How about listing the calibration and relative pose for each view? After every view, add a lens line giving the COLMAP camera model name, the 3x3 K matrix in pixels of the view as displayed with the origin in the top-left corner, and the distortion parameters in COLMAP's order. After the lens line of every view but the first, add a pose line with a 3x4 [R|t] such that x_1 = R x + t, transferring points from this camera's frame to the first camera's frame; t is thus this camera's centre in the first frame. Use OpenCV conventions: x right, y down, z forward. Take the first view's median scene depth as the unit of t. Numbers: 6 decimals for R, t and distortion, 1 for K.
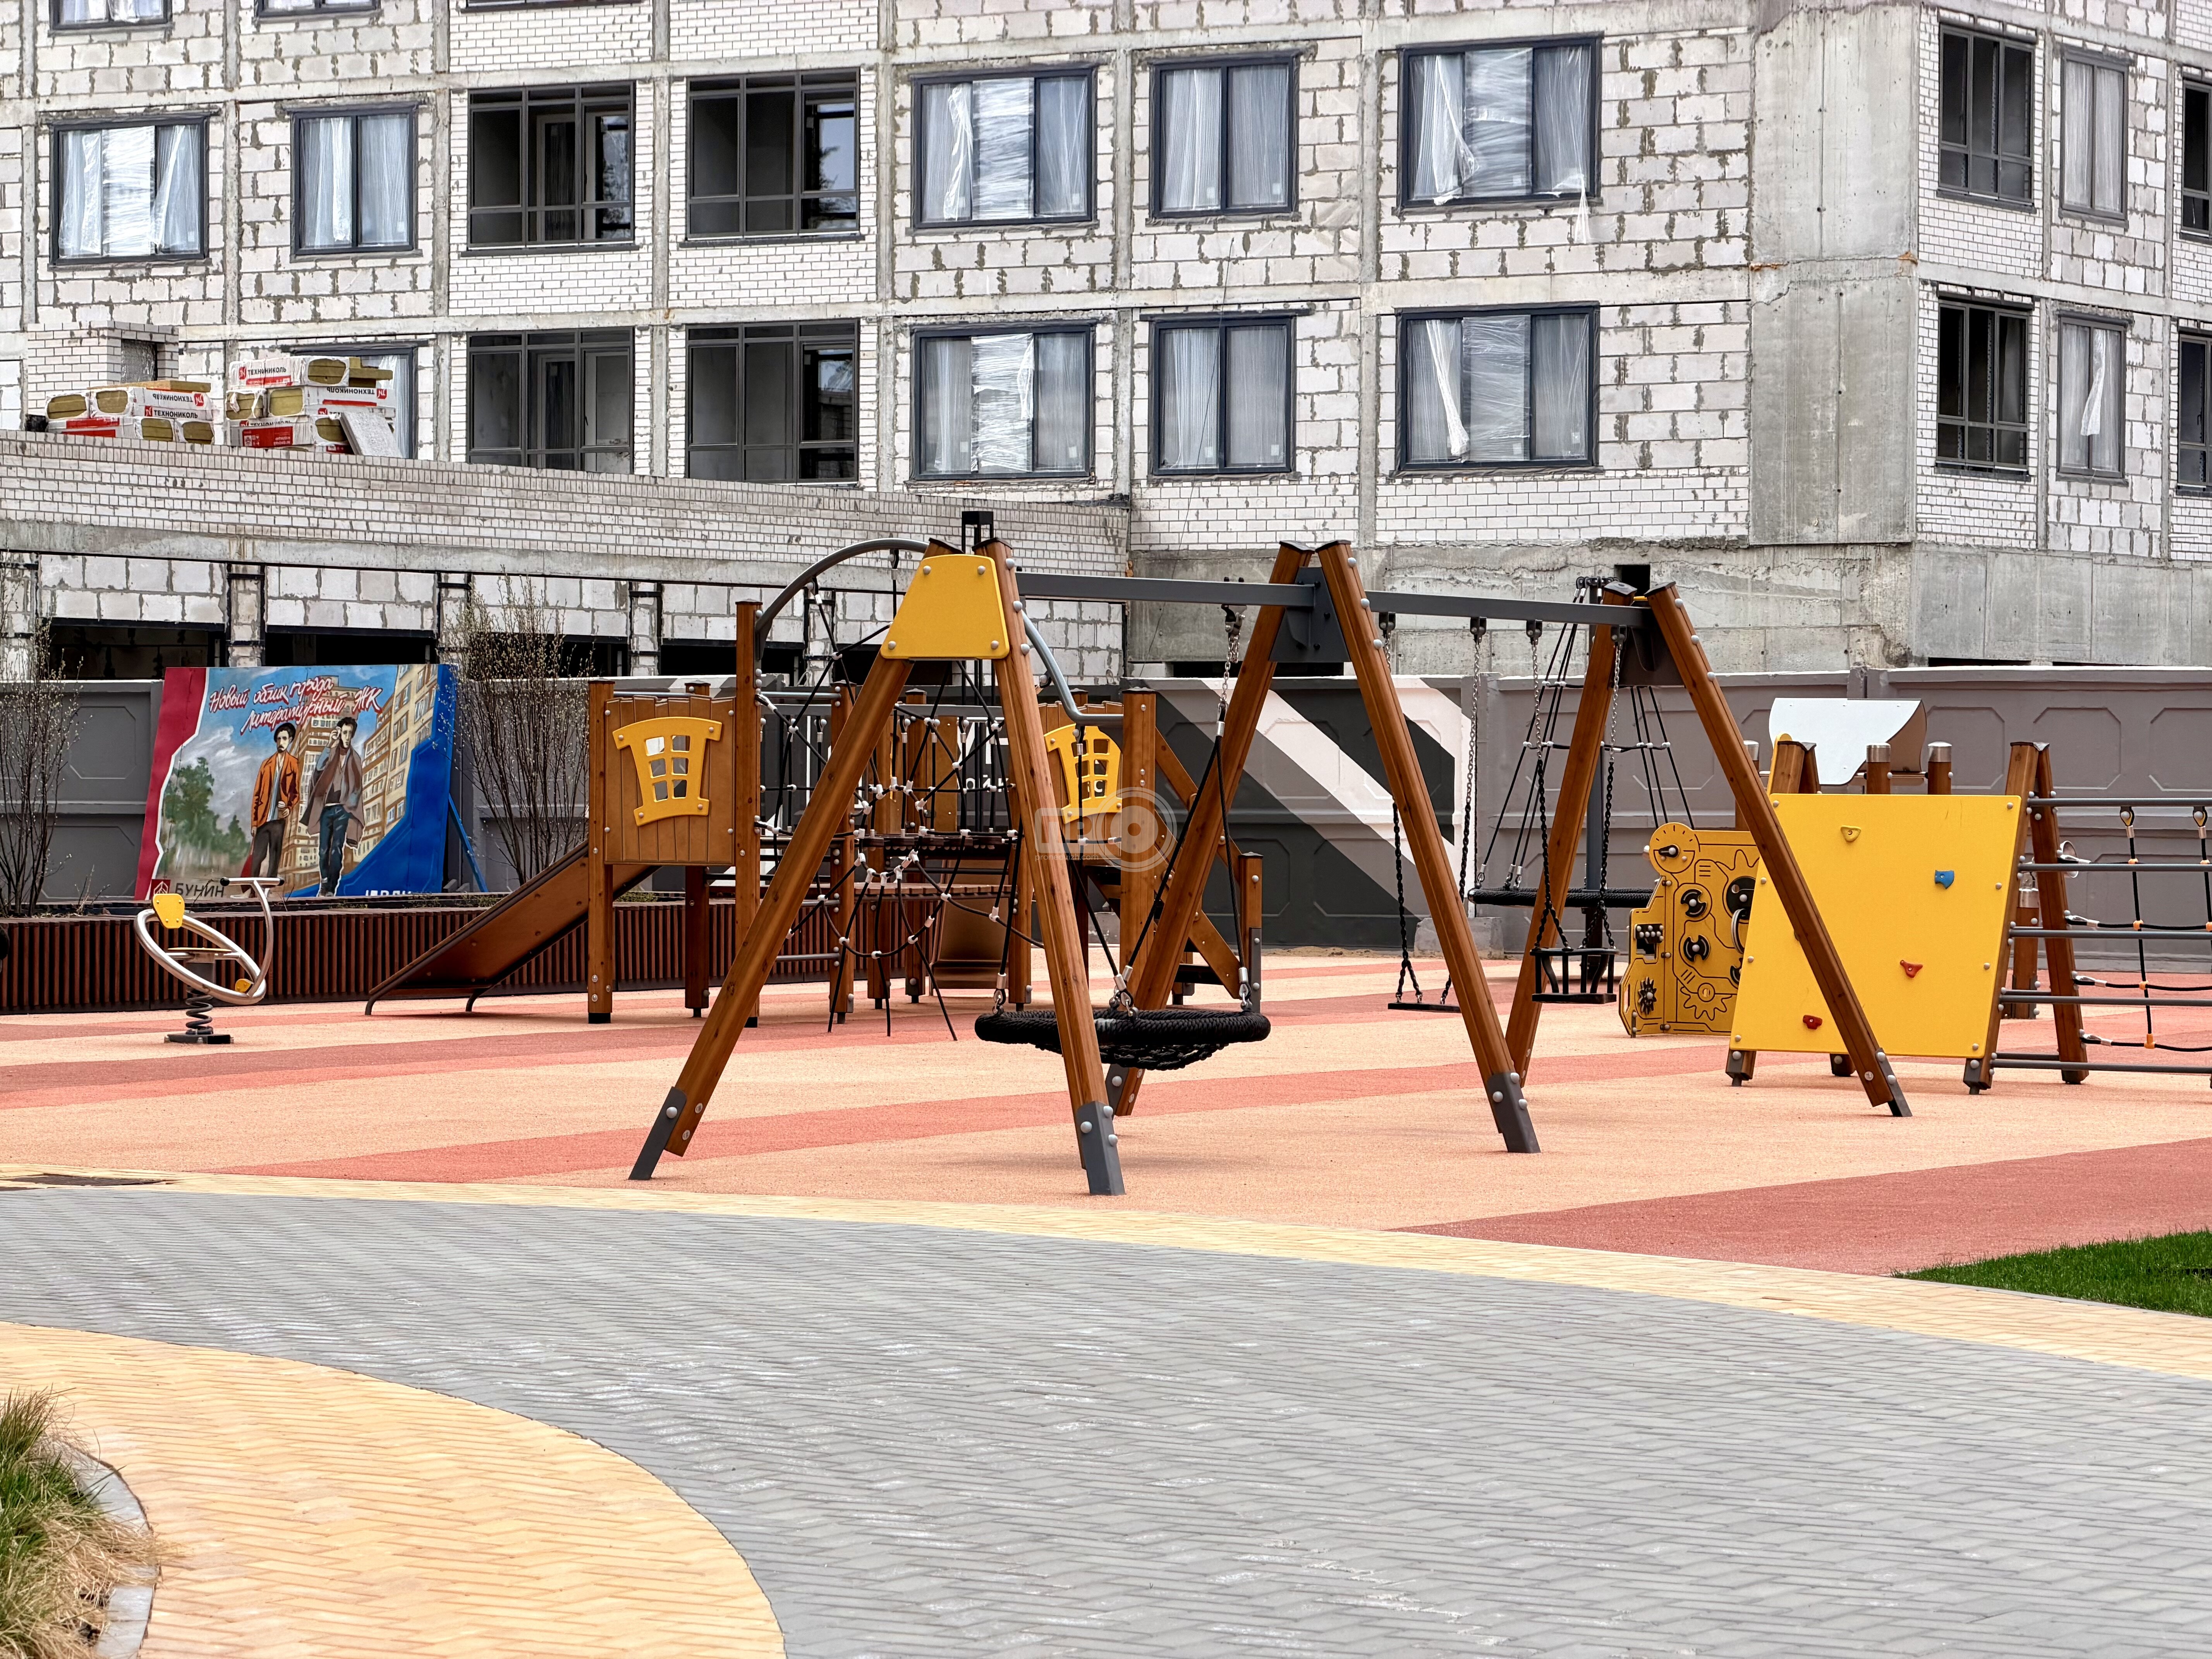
lens RADIAL K [[6538.5, 0, 1106.1], [0, 6538.5, 829.1], [0, 0, 1]] dist [0.034554, 0.000000]
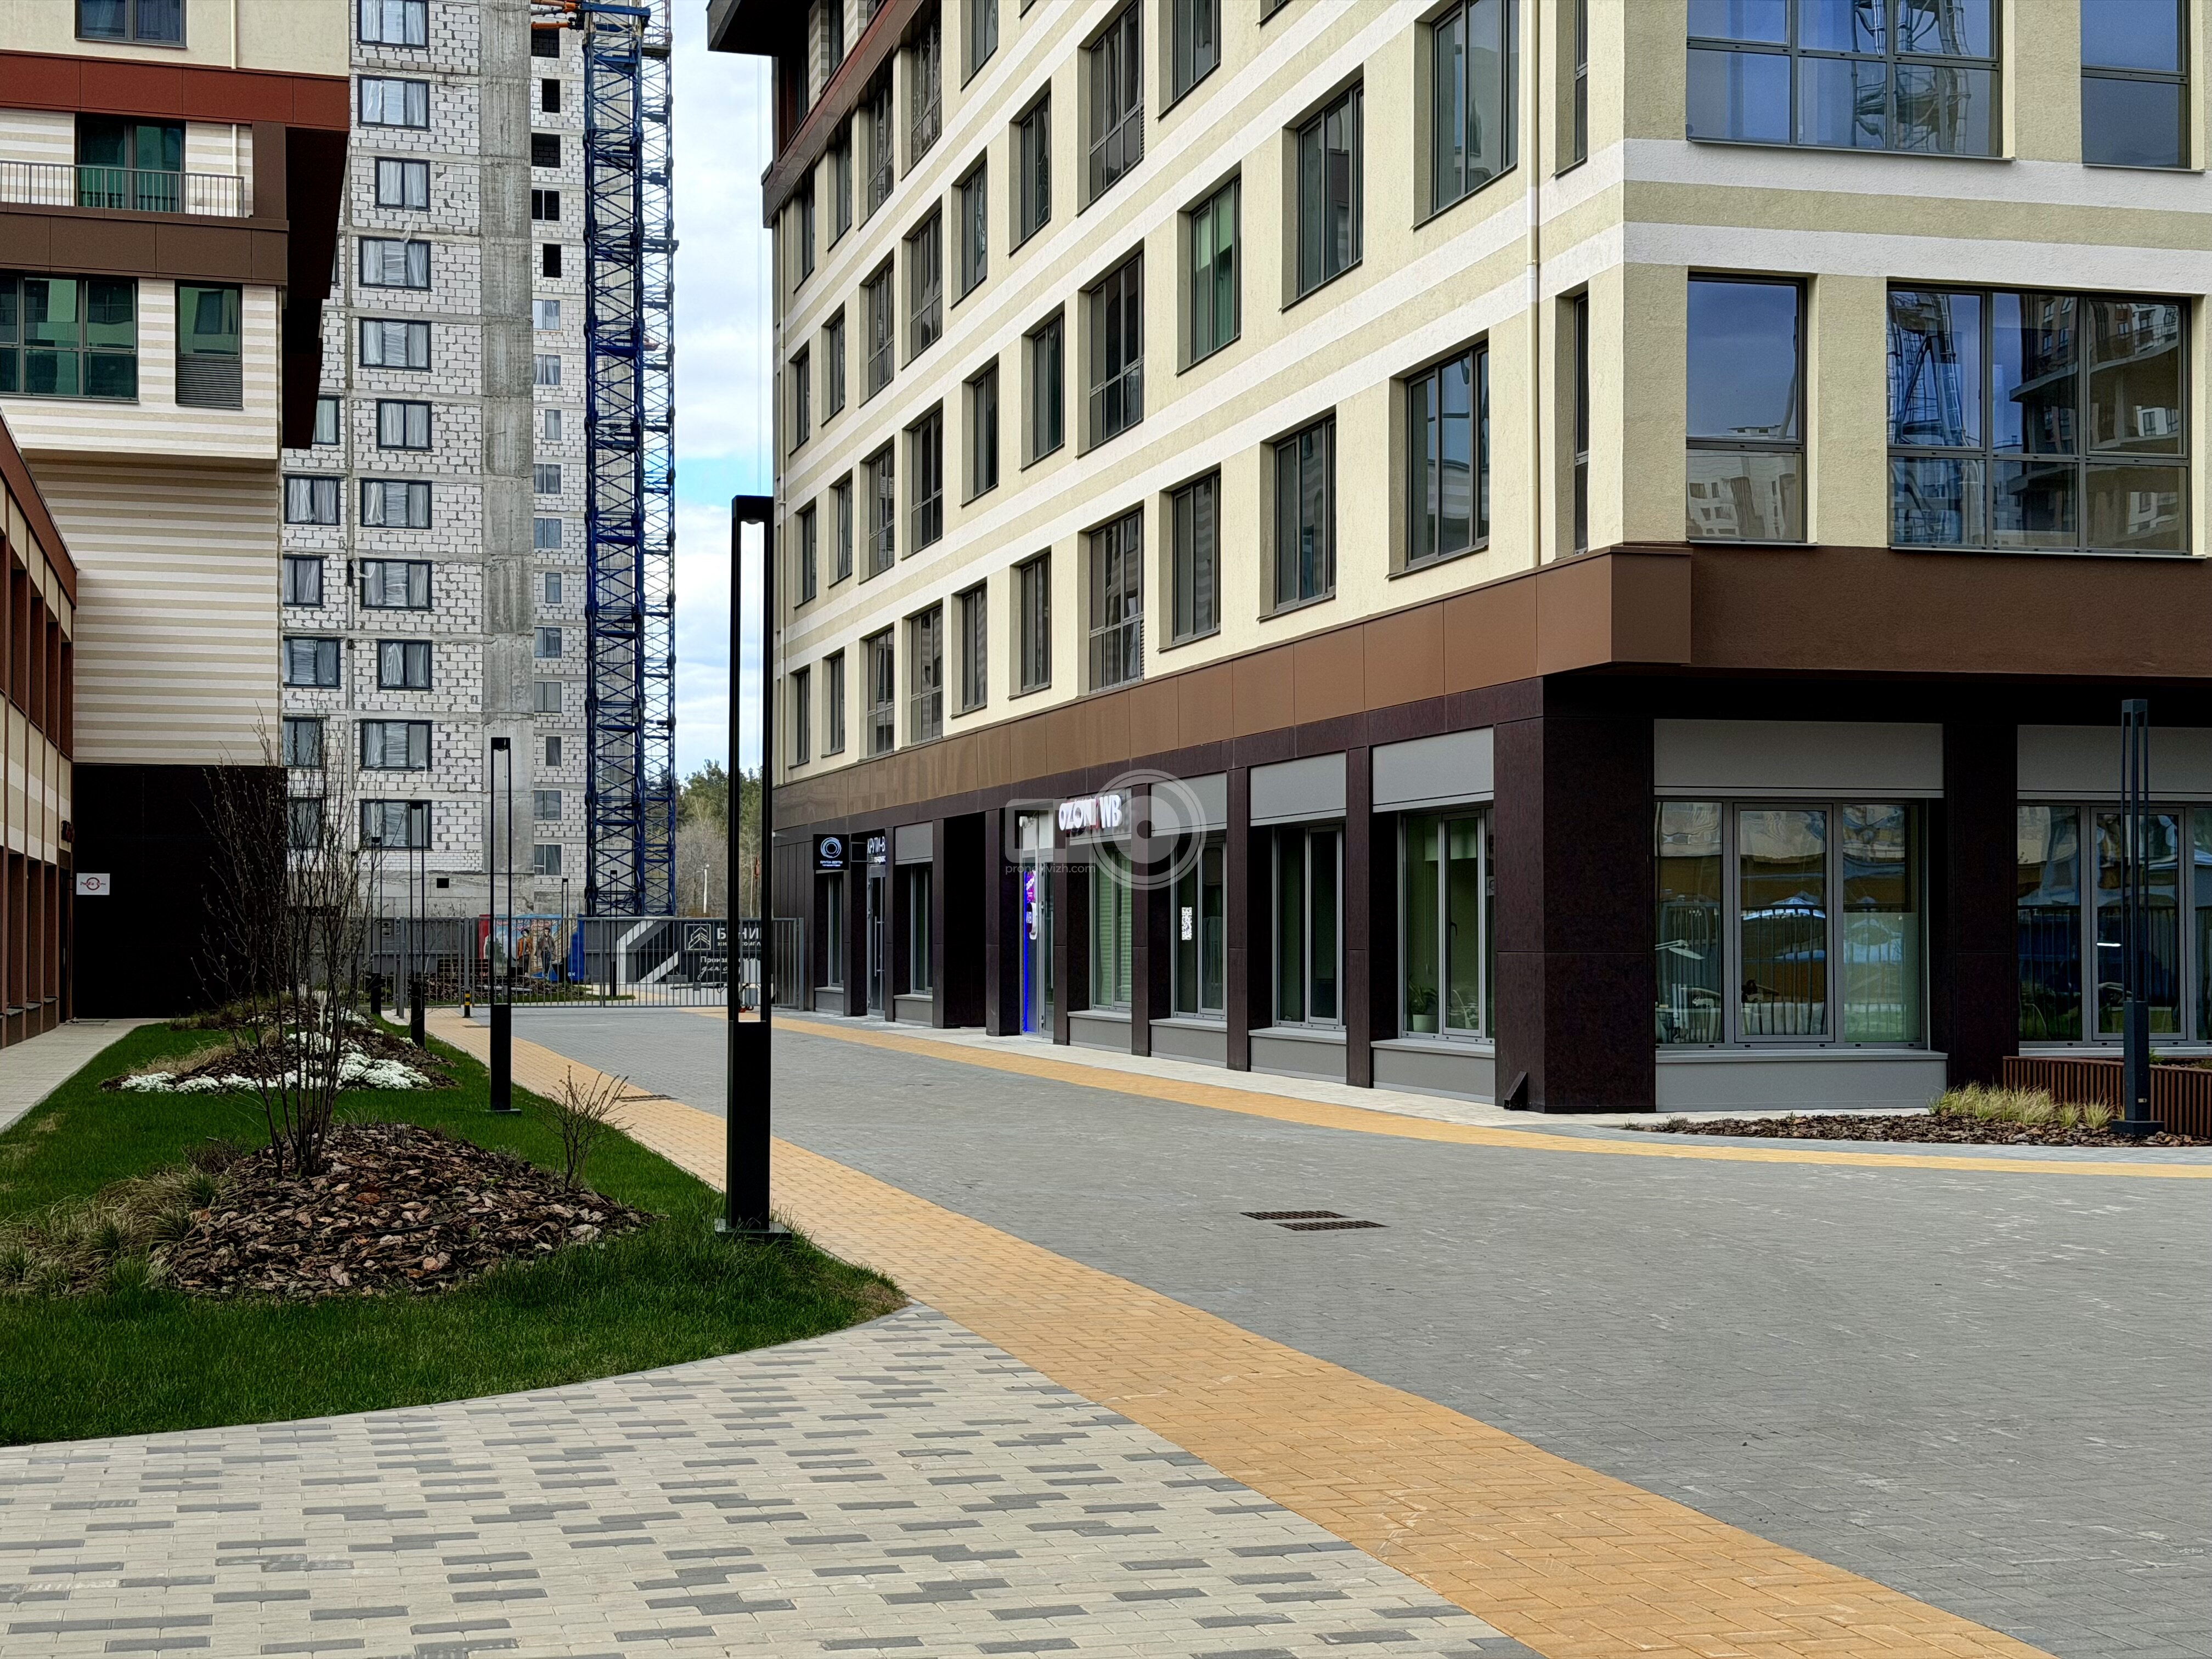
lens RADIAL K [[3179.6, 0, 1107.2], [0, 3179.6, 835.1], [0, 0, 1]] dist [0.189950, 0.000000]
pose [[0.671327, 0.018140, 0.740939, -0.915511], [0.009741, 0.999398, -0.033293, -0.004093], [-0.741097, 0.029569, 0.670746, -0.365784]]
